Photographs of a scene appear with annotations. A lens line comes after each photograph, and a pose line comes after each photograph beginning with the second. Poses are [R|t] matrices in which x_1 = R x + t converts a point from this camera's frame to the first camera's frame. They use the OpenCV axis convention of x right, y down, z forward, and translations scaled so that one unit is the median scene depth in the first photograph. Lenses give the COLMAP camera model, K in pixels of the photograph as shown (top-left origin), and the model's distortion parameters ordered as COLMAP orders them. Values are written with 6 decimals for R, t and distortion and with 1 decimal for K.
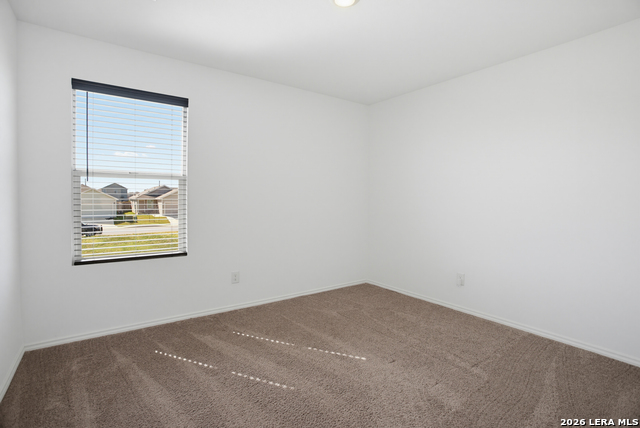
lens RADIAL K [[322.1, 0, 324.4], [0, 322.1, 207.8], [0, 0, 1]] dist [-0.019718, 0.000381]
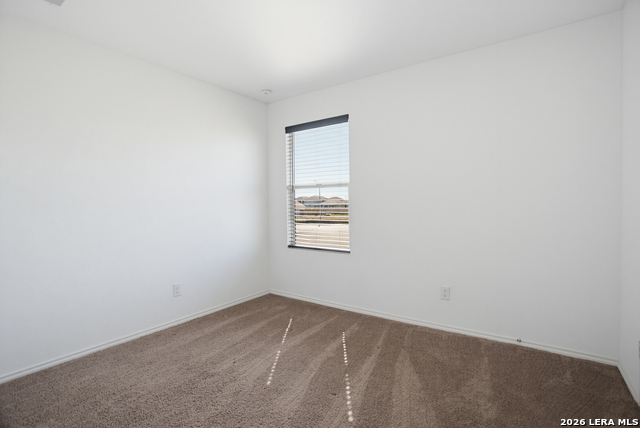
lens RADIAL K [[322.1, 0, 324.4], [0, 322.1, 207.8], [0, 0, 1]] dist [-0.019718, 0.000381]
pose [[0.267135, 0.005861, -0.963641, 0.732592], [-0.013876, 0.999901, 0.002235, -0.016198], [0.963559, 0.012774, 0.267190, 0.715666]]
